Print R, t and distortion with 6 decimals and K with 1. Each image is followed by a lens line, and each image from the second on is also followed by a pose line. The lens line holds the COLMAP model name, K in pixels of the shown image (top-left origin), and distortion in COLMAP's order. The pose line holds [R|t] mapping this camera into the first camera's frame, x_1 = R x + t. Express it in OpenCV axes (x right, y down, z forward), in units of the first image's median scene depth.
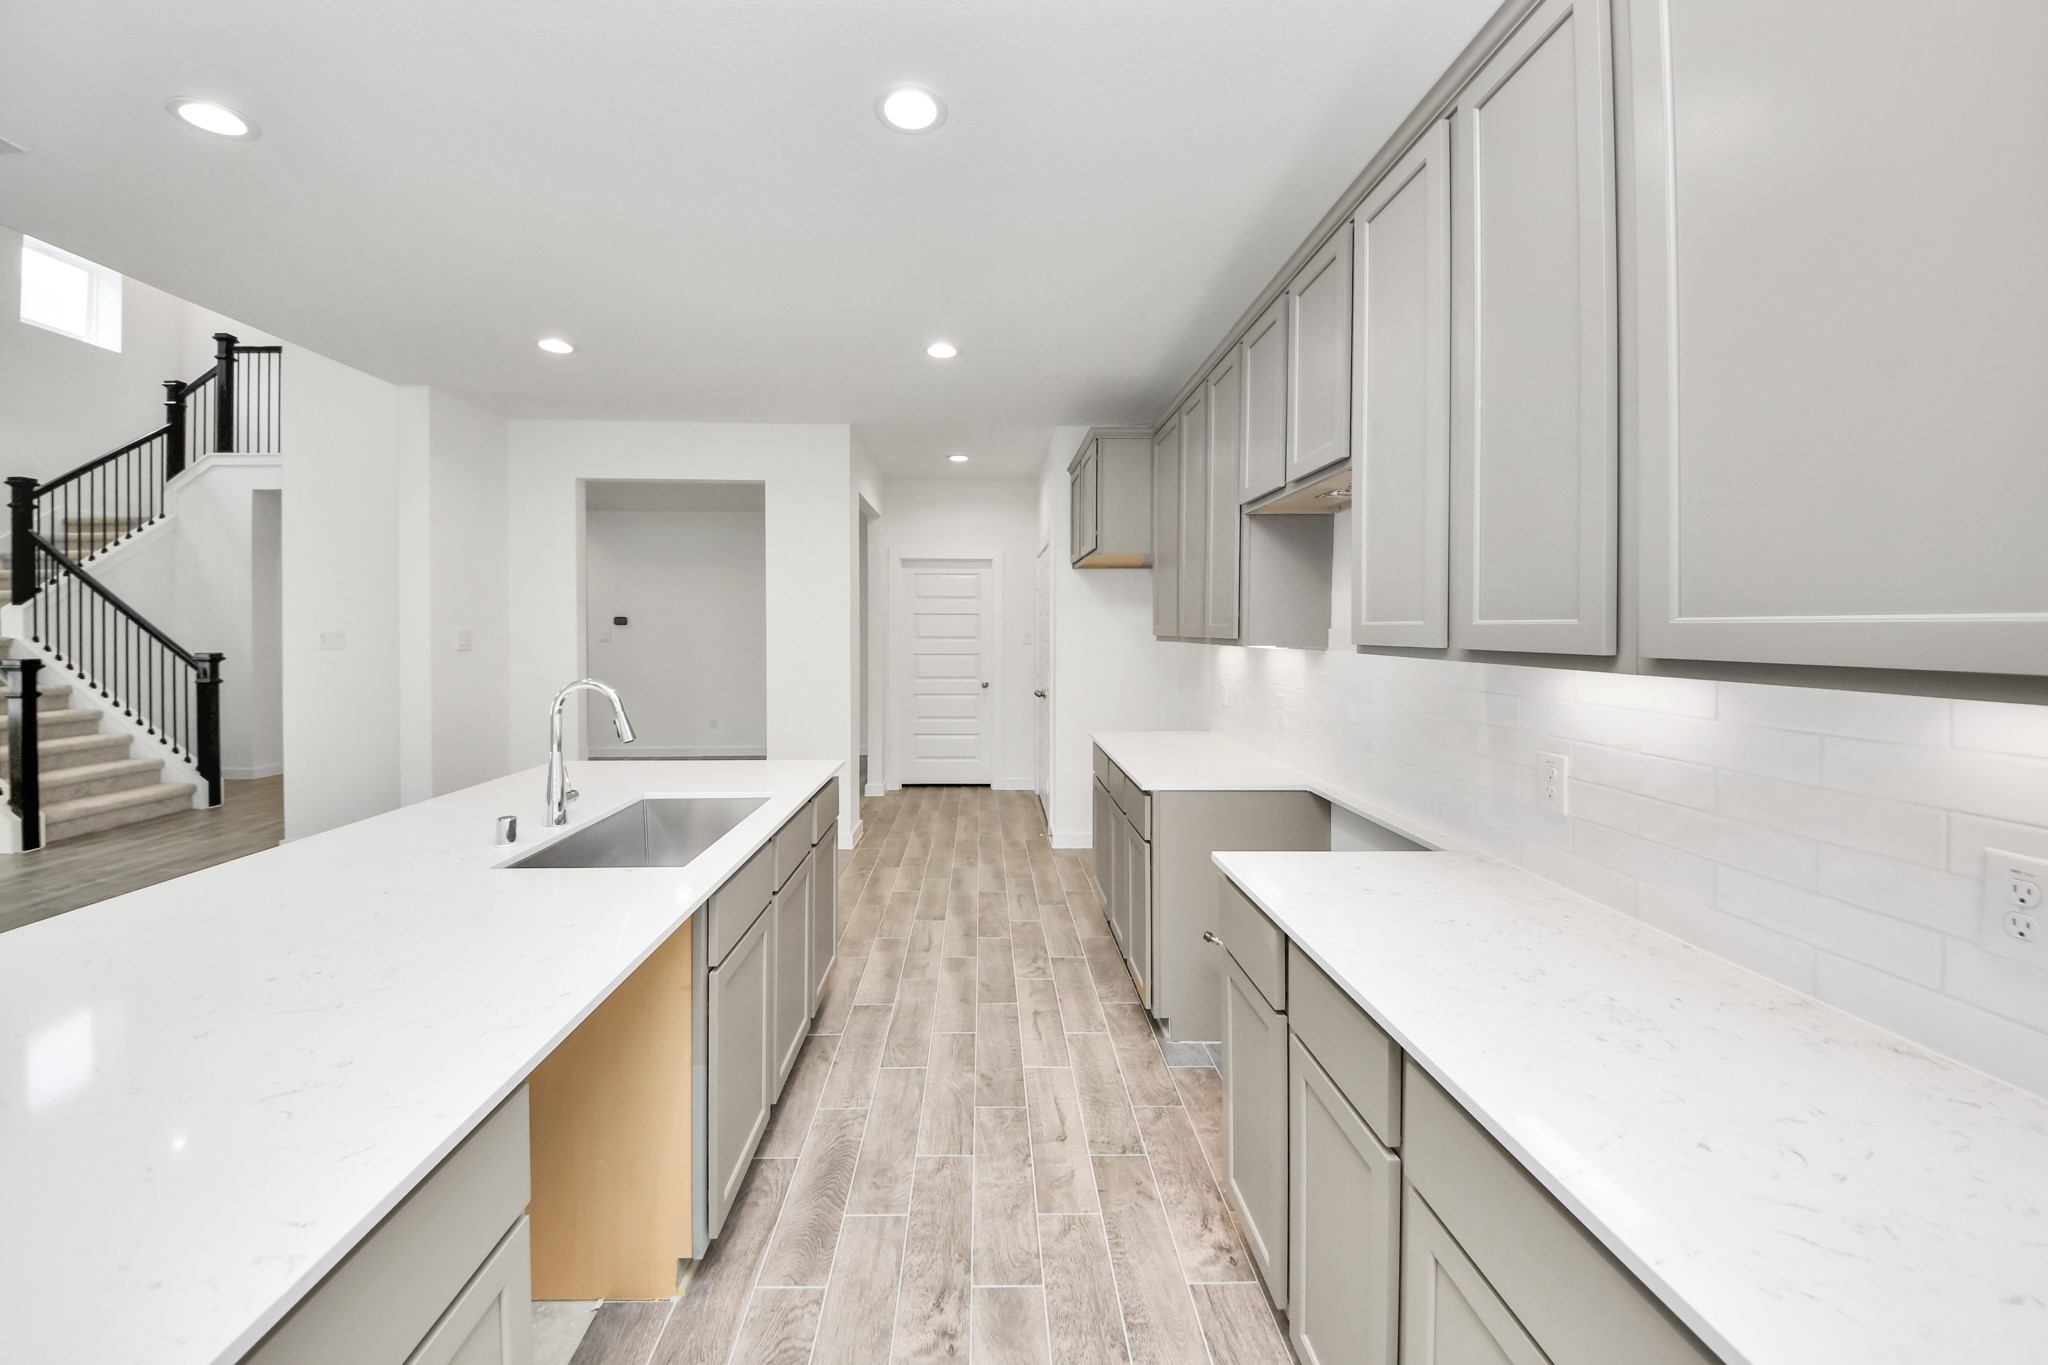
lens RADIAL K [[740.2, 0, 992.9], [0, 740.2, 637.2], [0, 0, 1]] dist [0.024693, -0.017910]
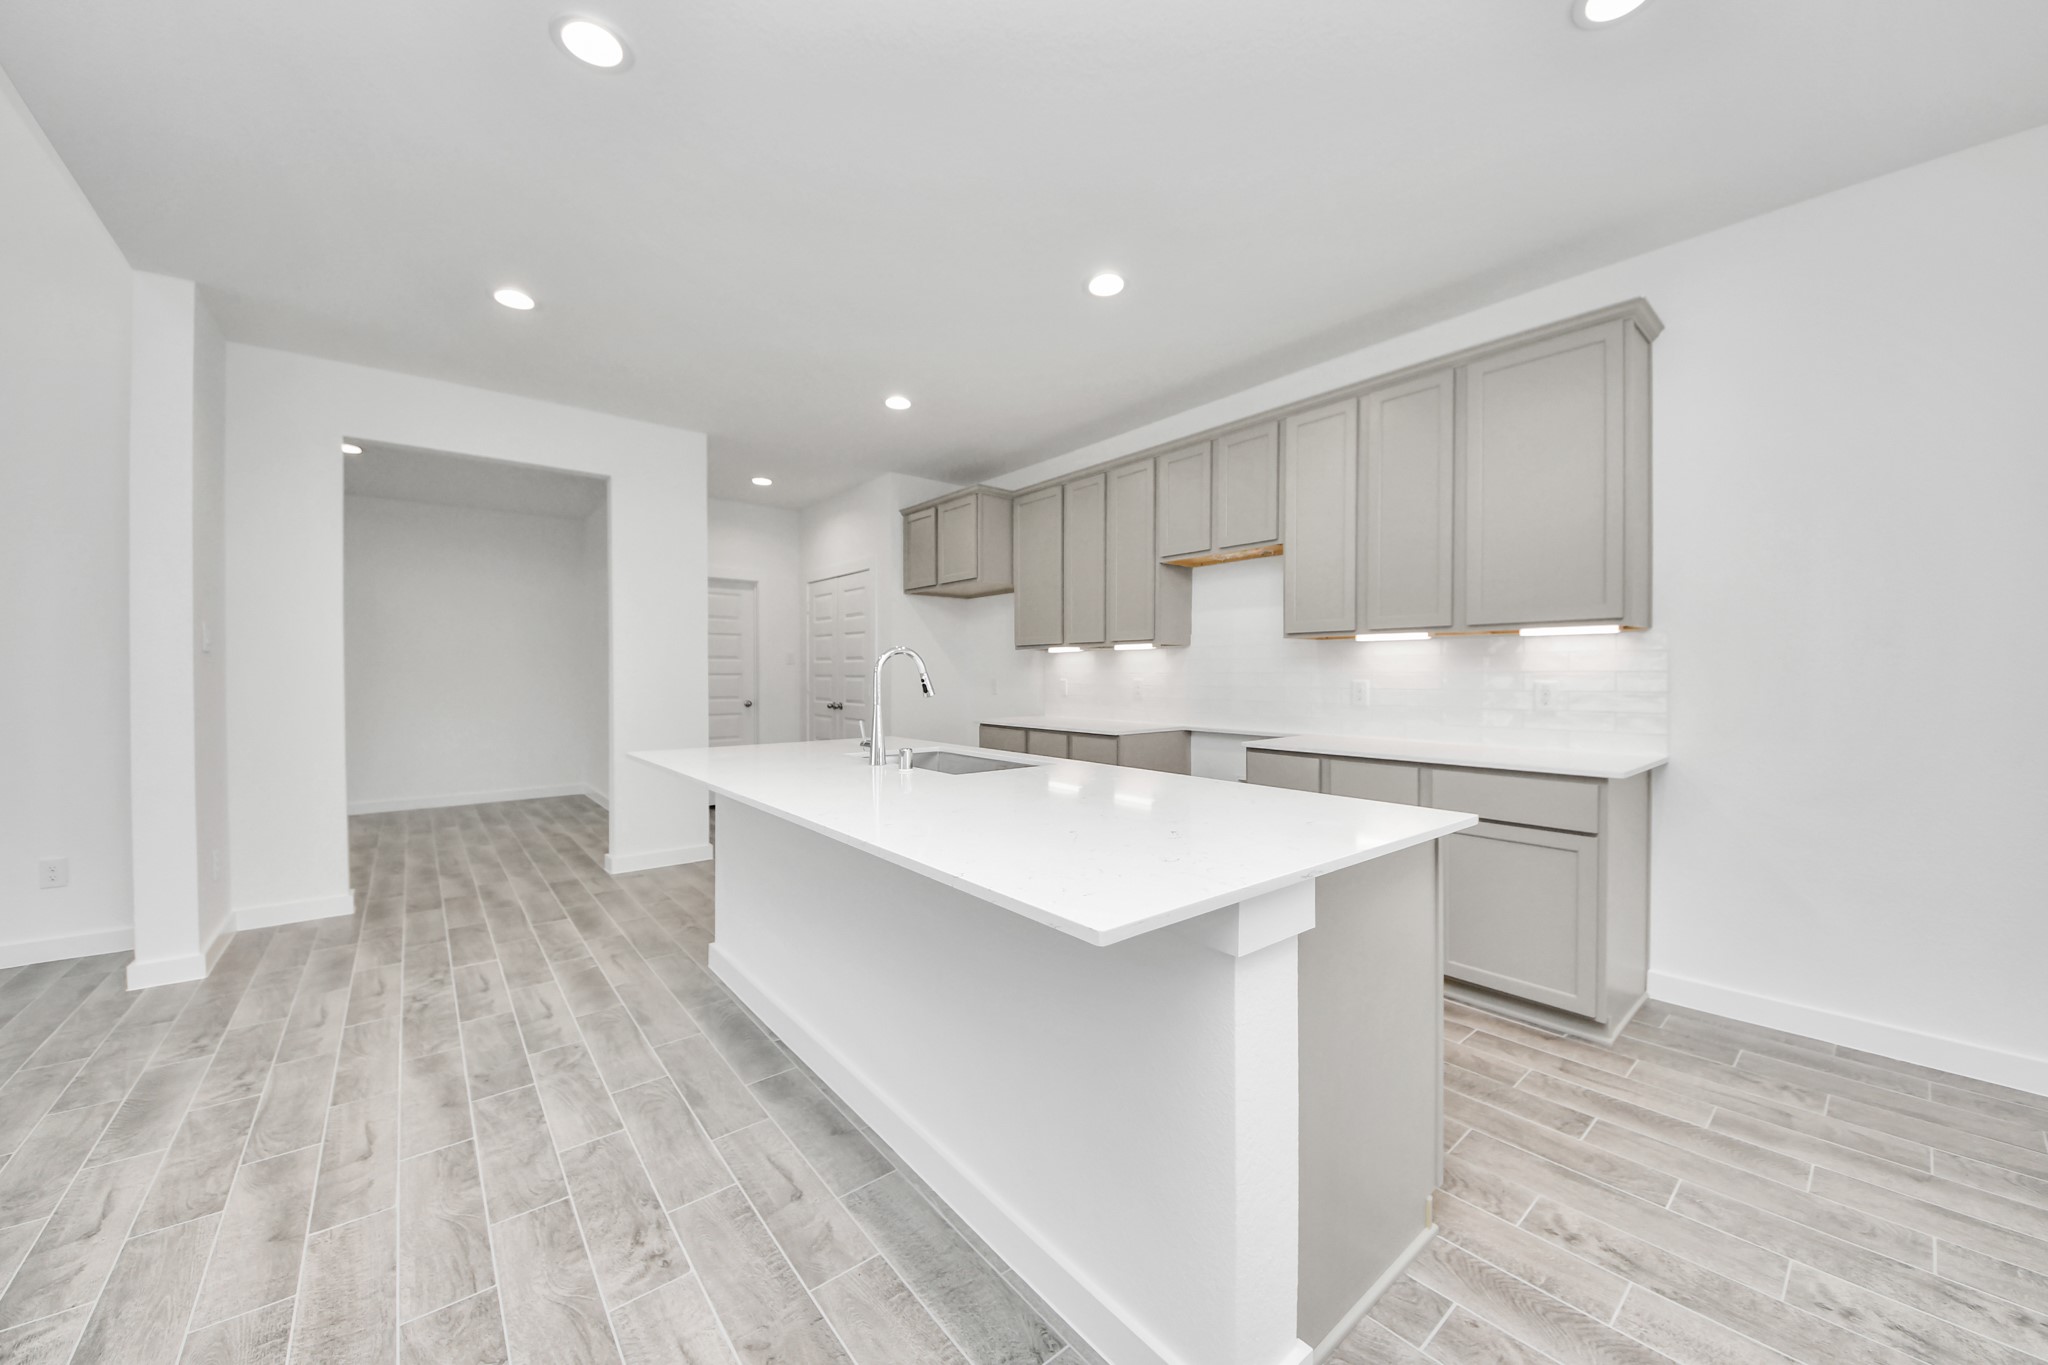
lens RADIAL K [[726.7, 0, 1024.0], [0, 726.7, 682.5], [0, 0, 1]] dist [0.001290, -0.006687]
pose [[0.775981, -0.011652, 0.630649, -0.533536], [0.010862, 0.999928, 0.005109, 0.051394], [-0.630663, 0.002886, 0.776052, -0.030063]]
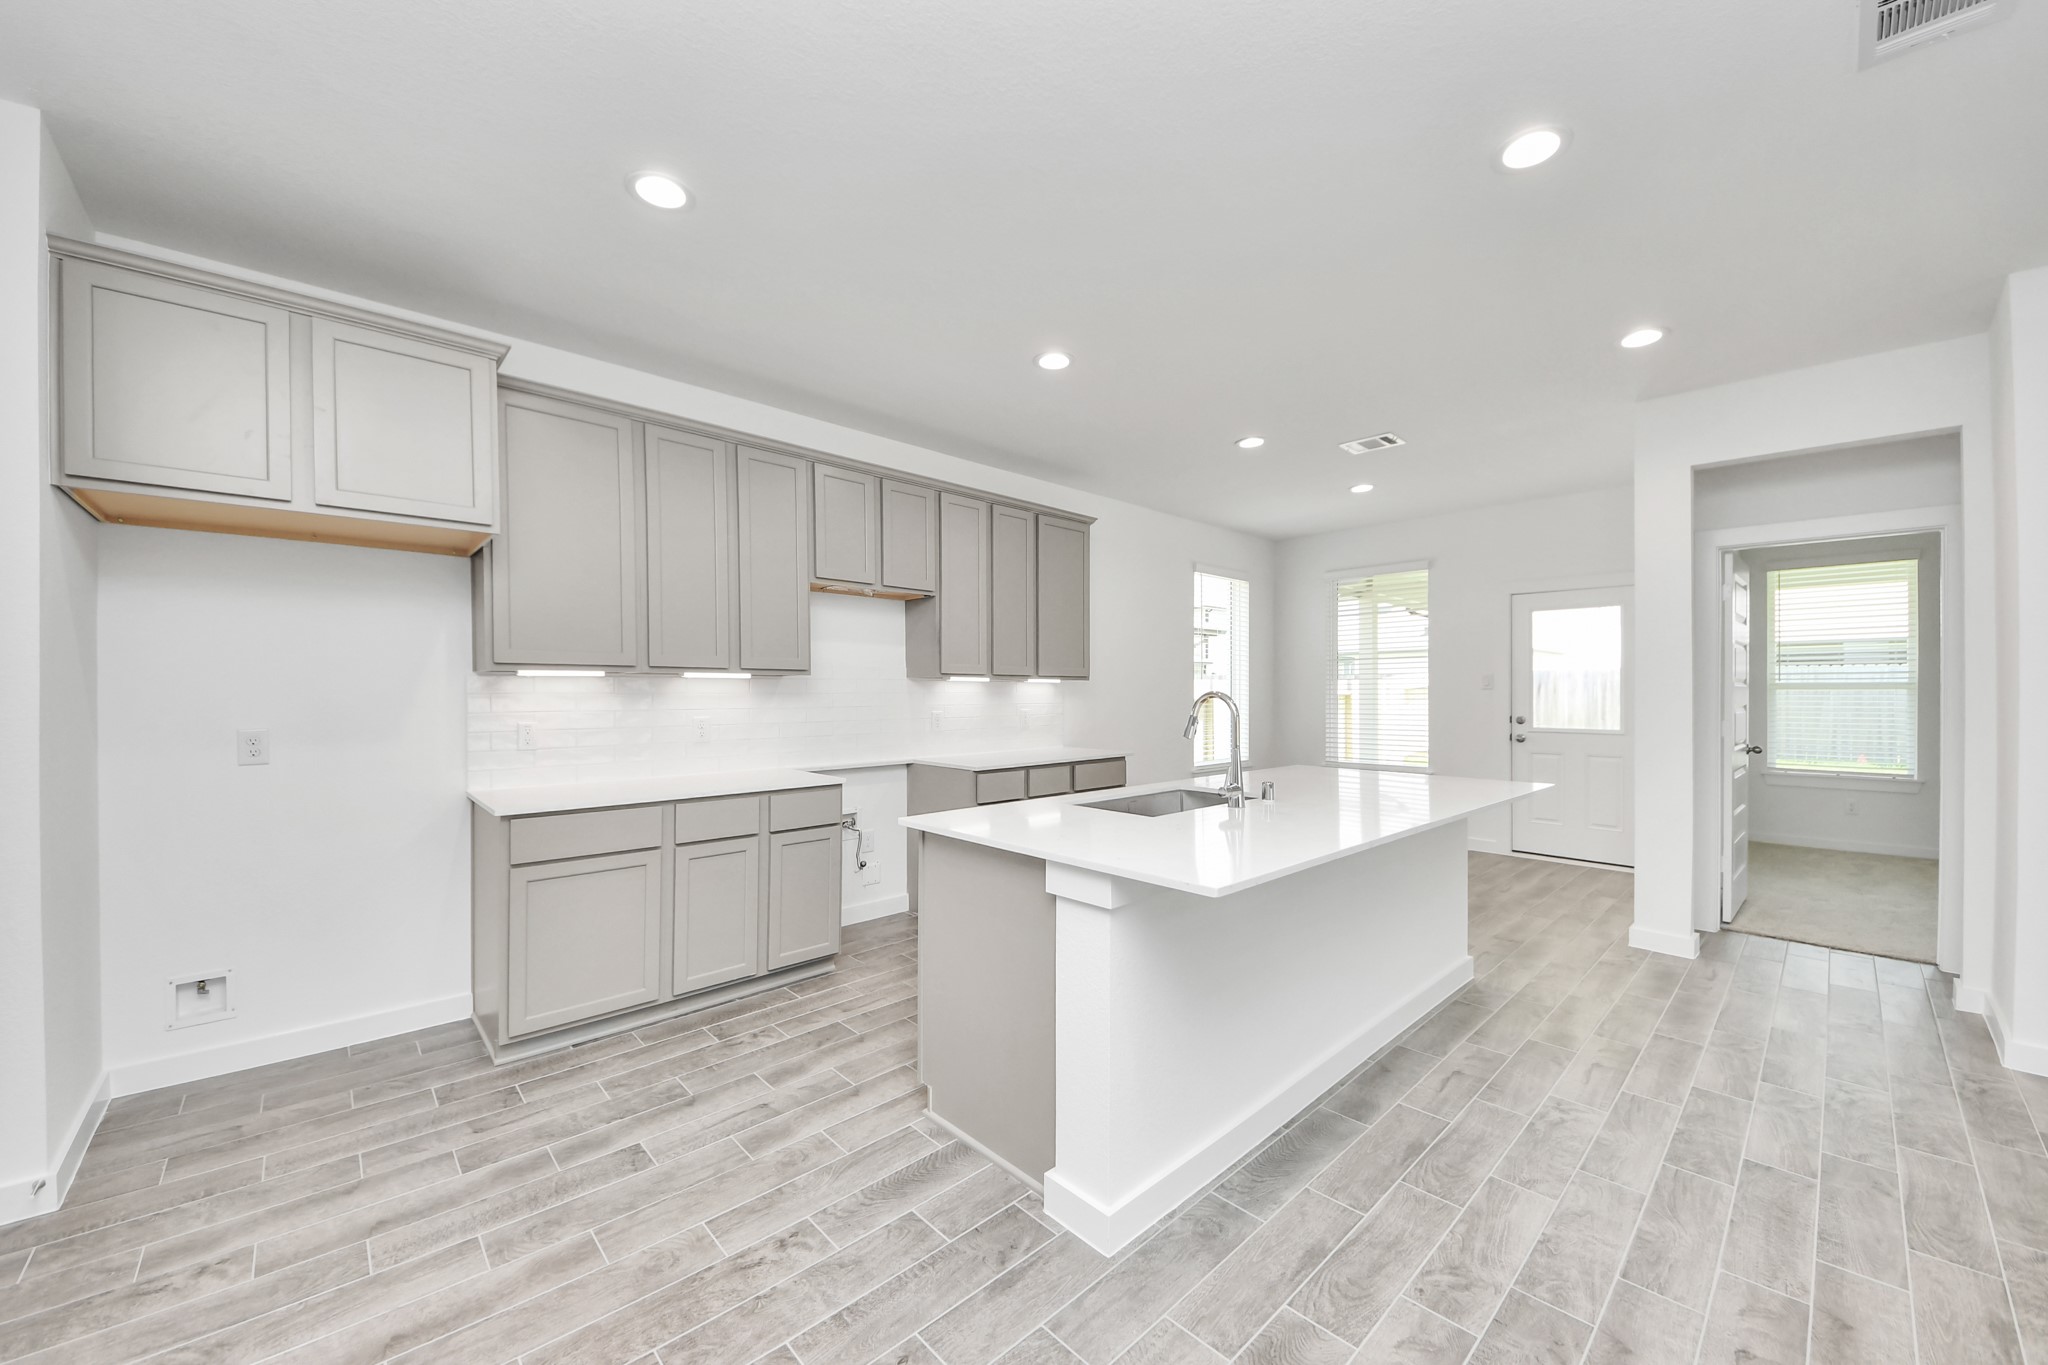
lens RADIAL K [[786.2, 0, 982.3], [0, 786.2, 691.9], [0, 0, 1]] dist [-0.042999, 0.000121]
pose [[-0.647531, 0.018139, 0.761823, -0.599932], [0.025533, 0.999672, -0.002100, 0.029591], [-0.761611, 0.018092, -0.647782, 1.000050]]
